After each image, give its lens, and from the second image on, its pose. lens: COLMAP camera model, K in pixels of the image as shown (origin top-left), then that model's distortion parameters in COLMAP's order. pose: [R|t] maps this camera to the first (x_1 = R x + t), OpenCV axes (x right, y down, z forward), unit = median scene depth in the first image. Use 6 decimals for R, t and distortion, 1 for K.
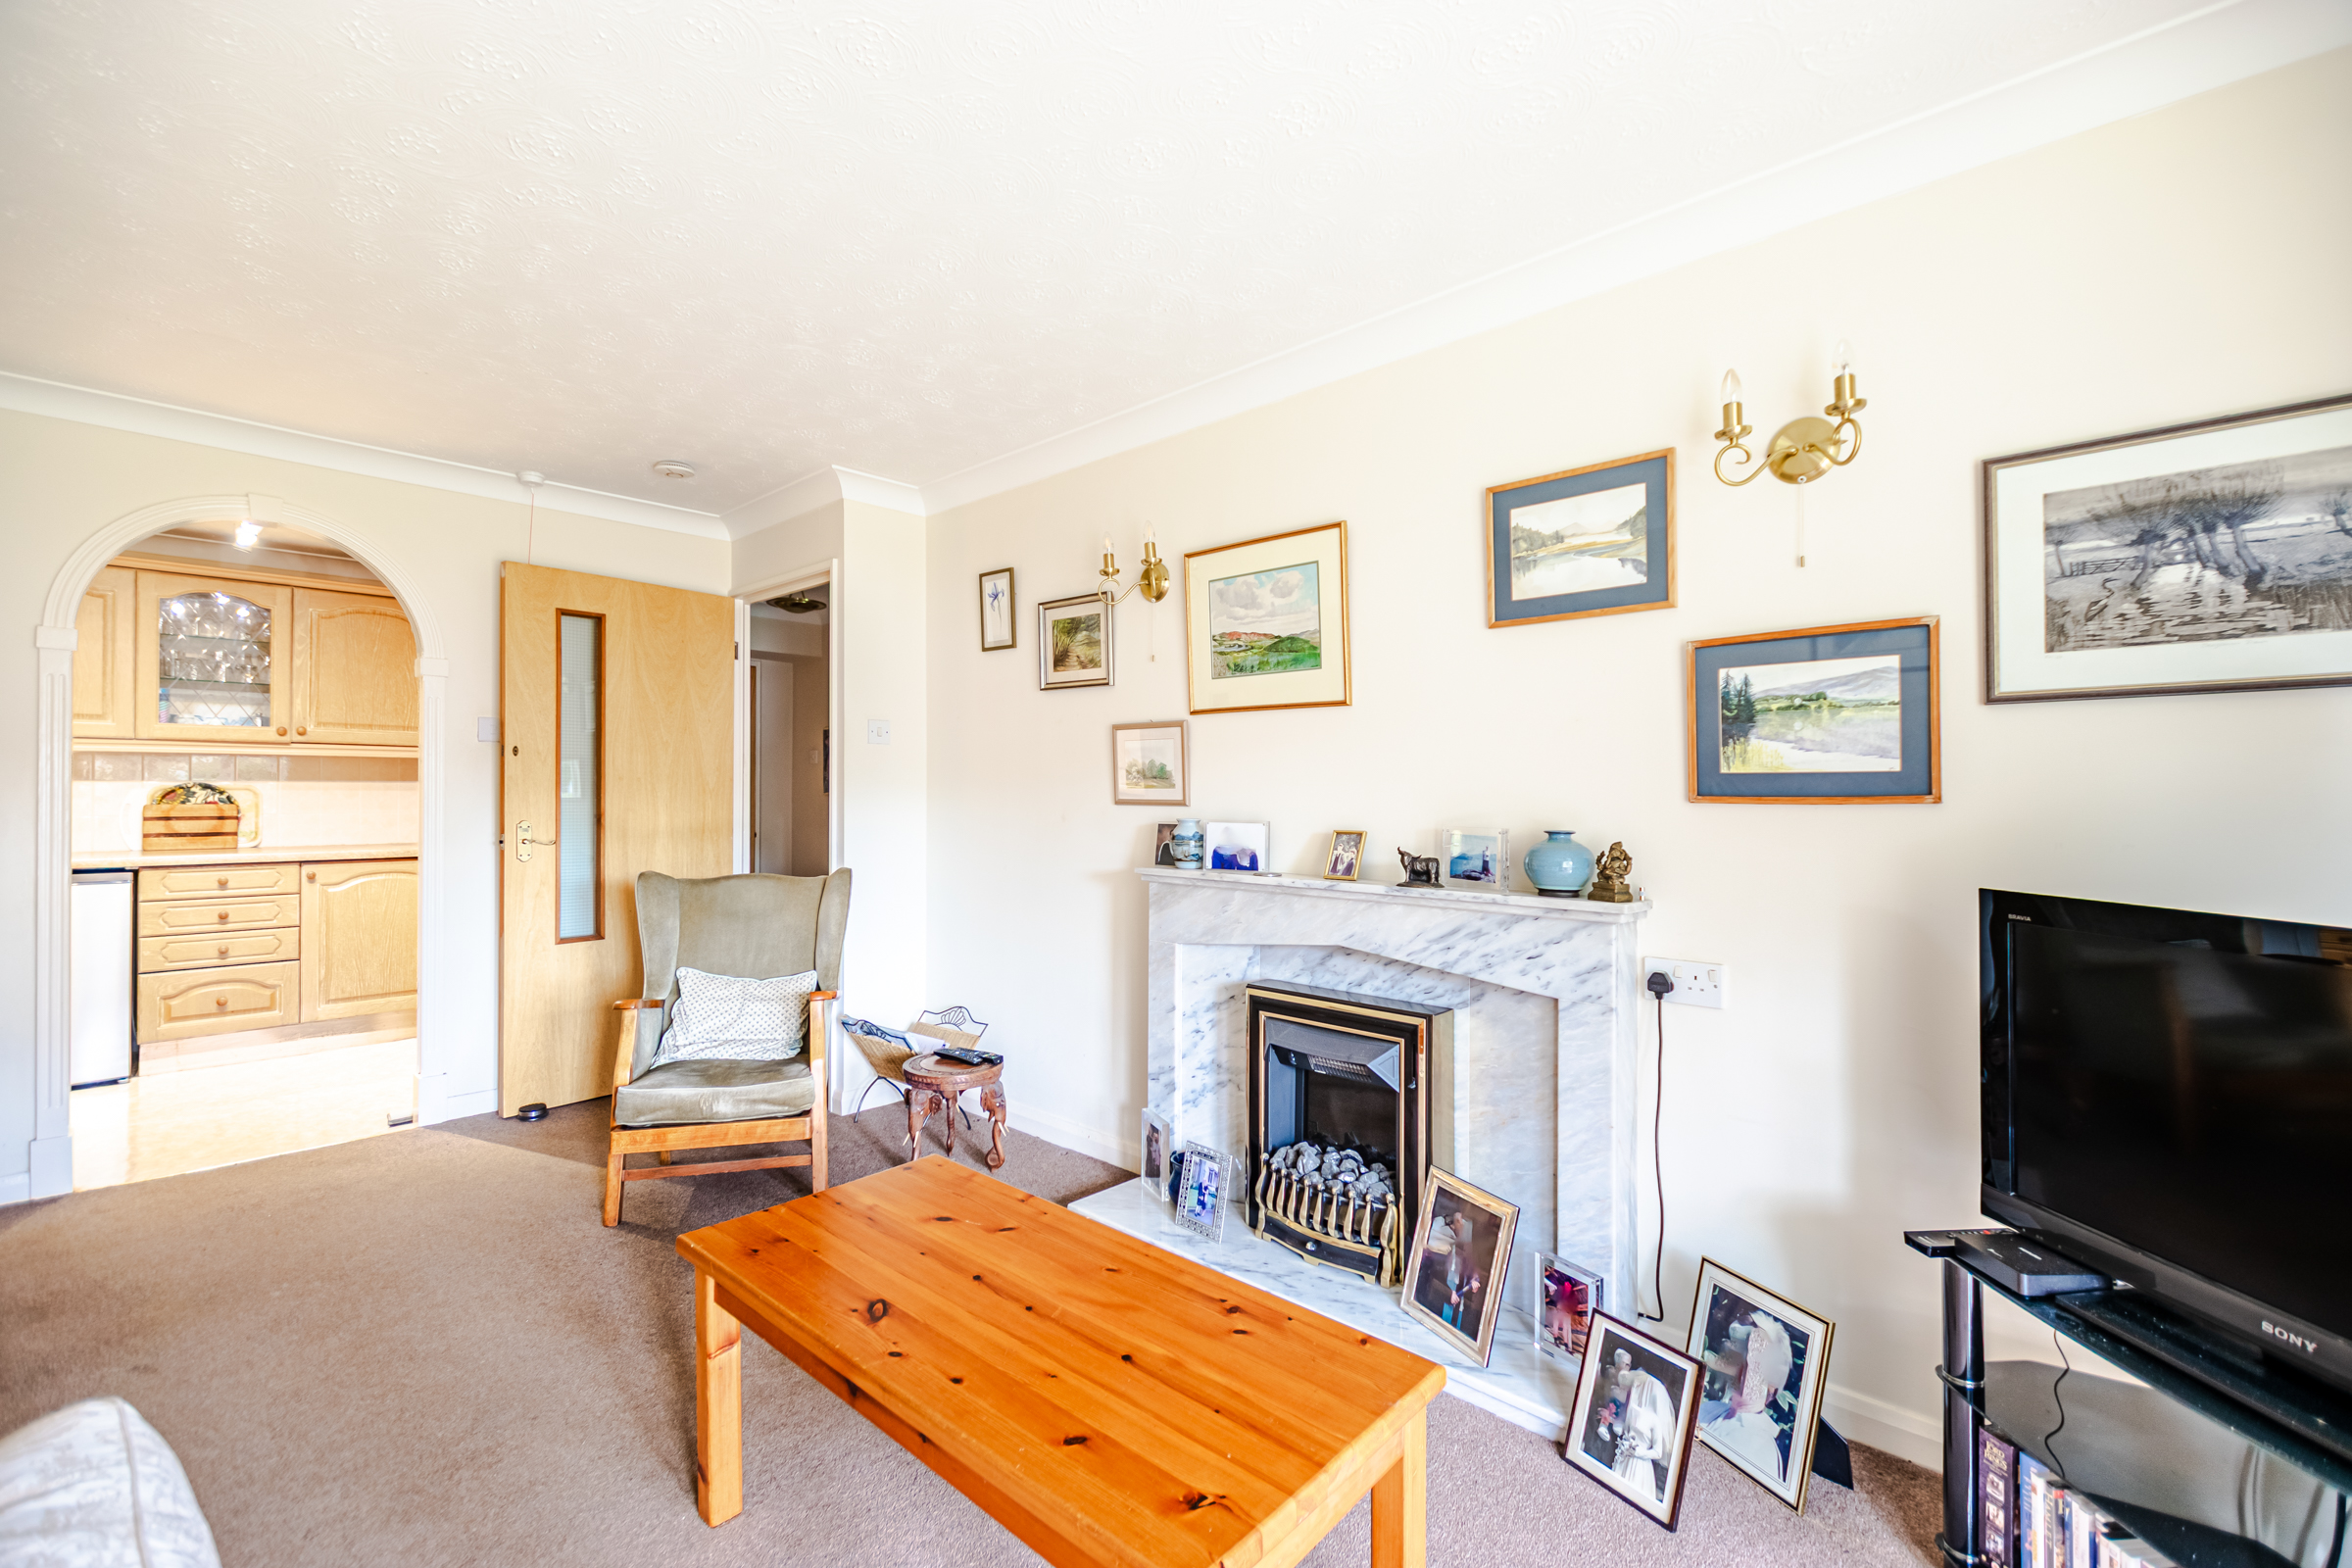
lens RADIAL K [[1010.9, 0, 1176.0], [0, 1010.9, 784.0], [0, 0, 1]] dist [0.000833, -0.000246]
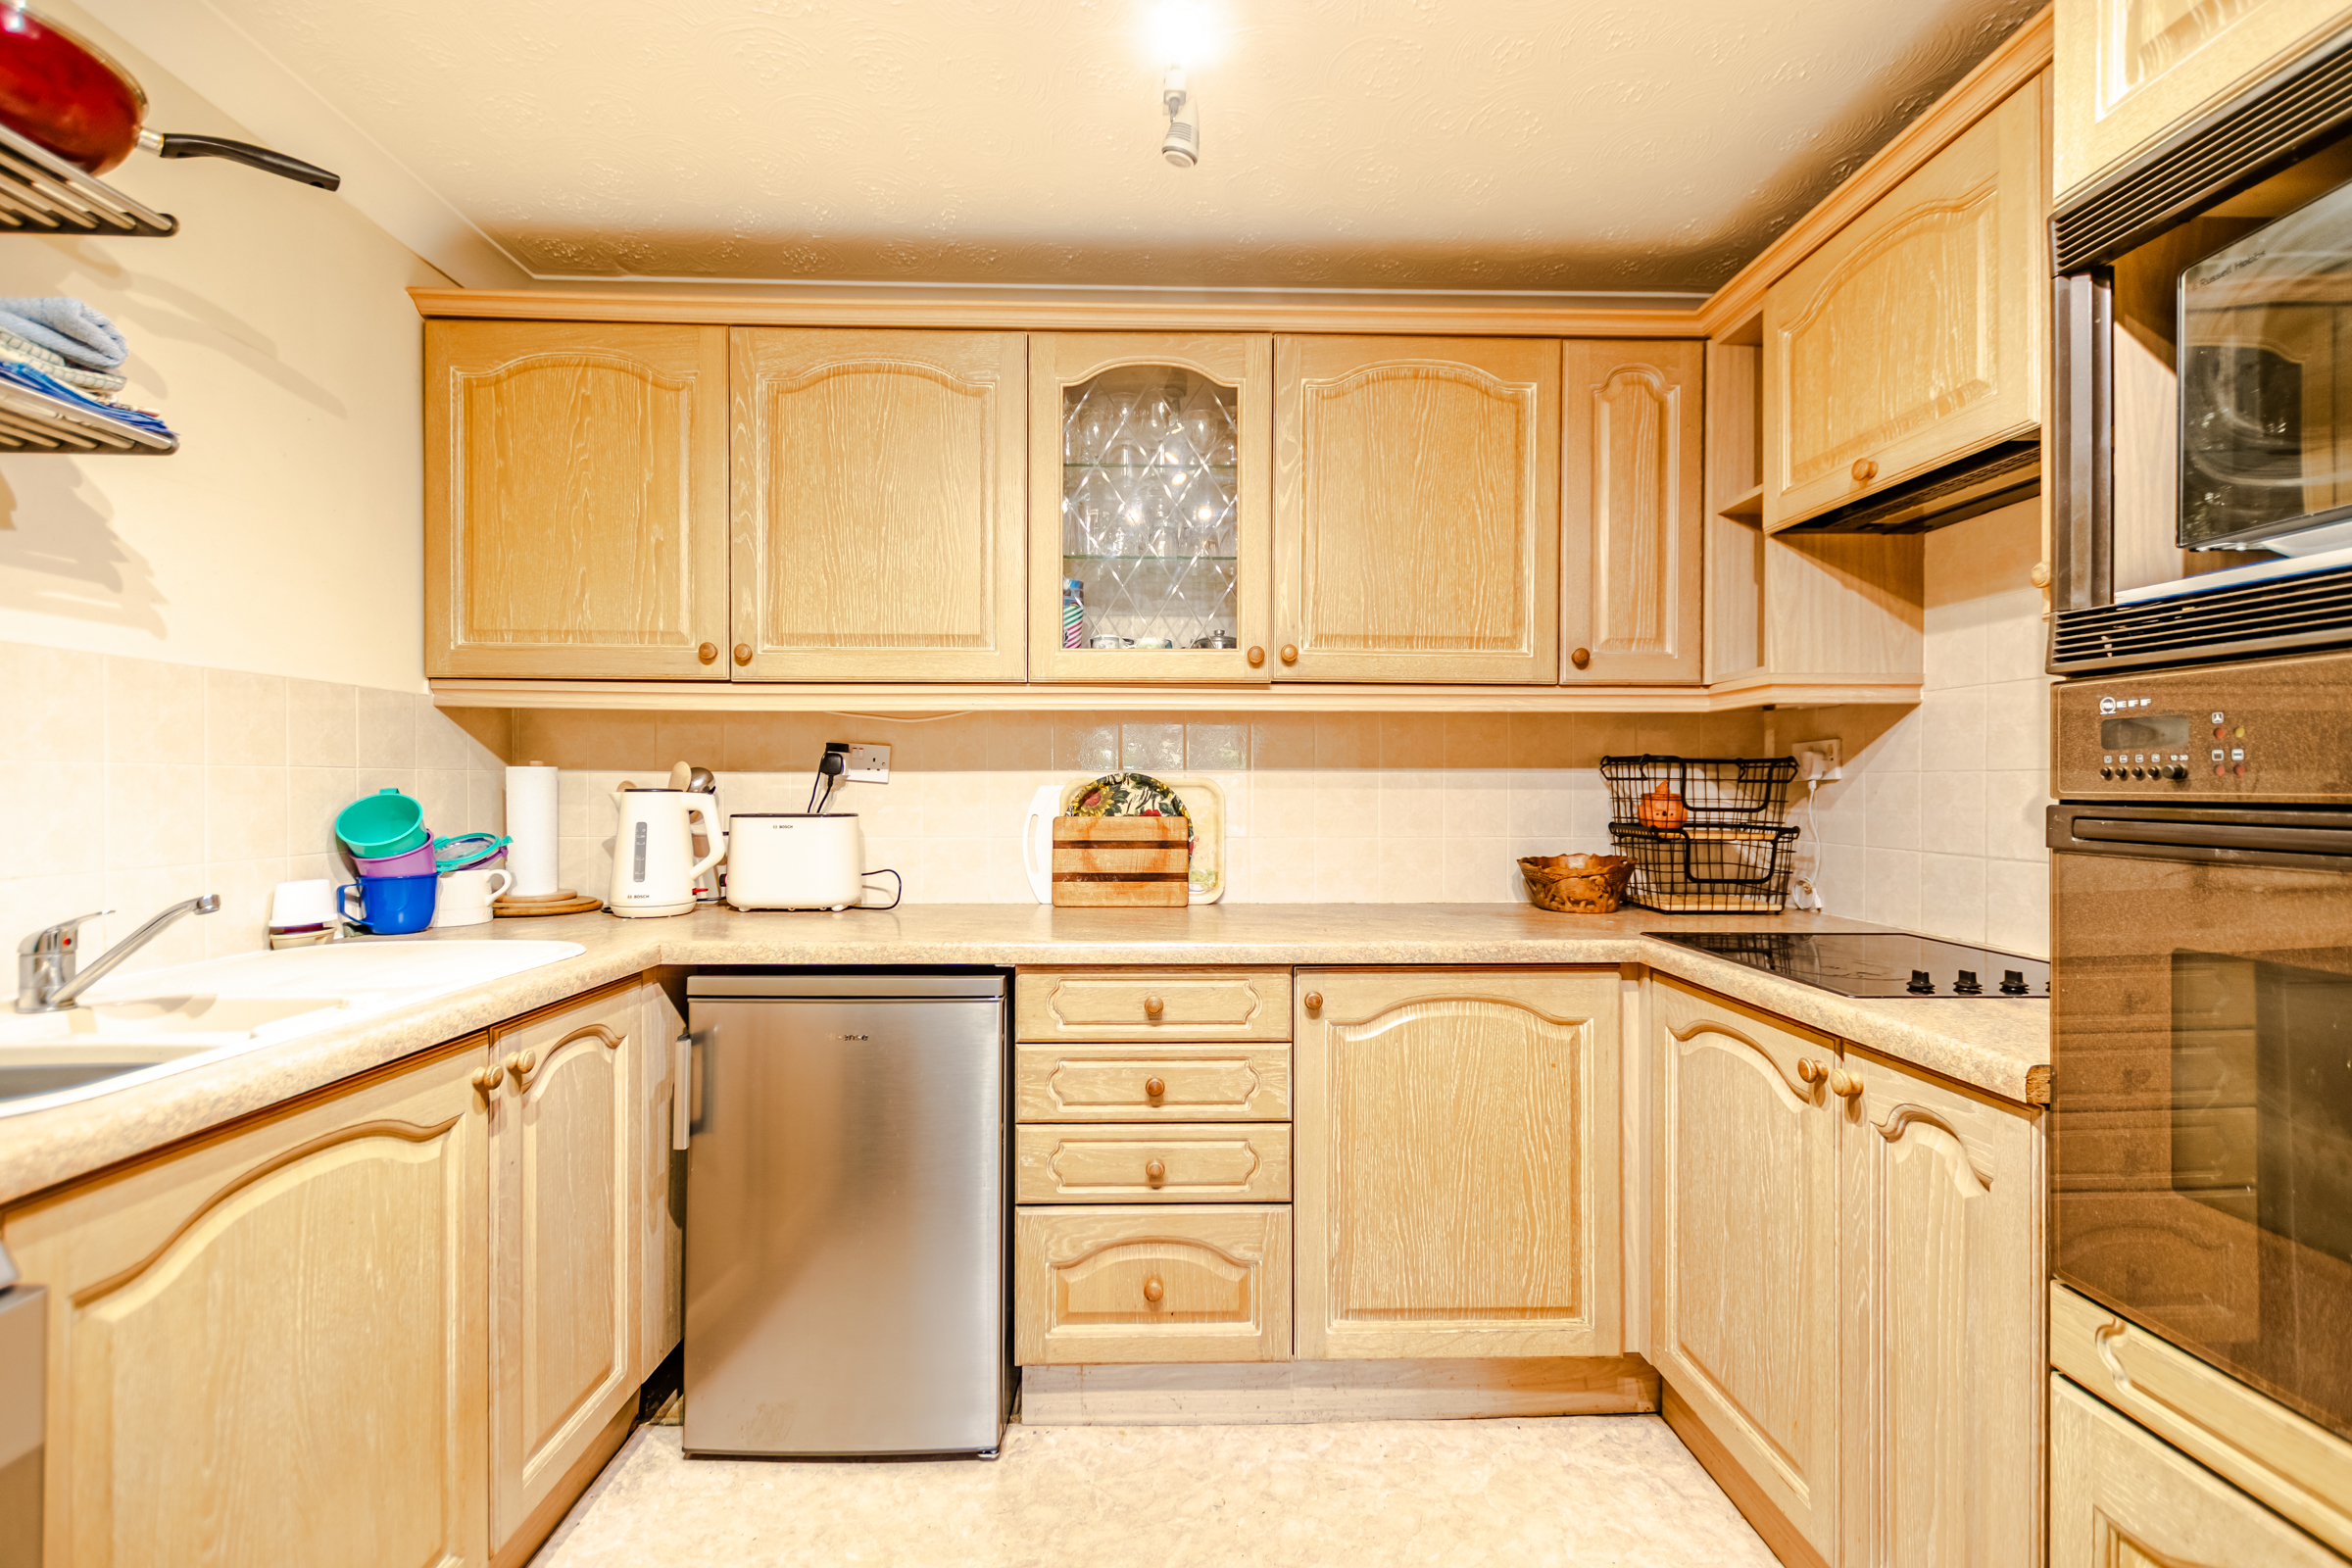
lens RADIAL K [[1010.9, 0, 1176.0], [0, 1010.9, 784.0], [0, 0, 1]] dist [0.000833, -0.000246]
pose [[0.701652, -0.000097, -0.712520, -0.616848], [0.004347, 0.999982, 0.004144, 0.002022], [0.712507, -0.006005, 0.701640, 0.690303]]
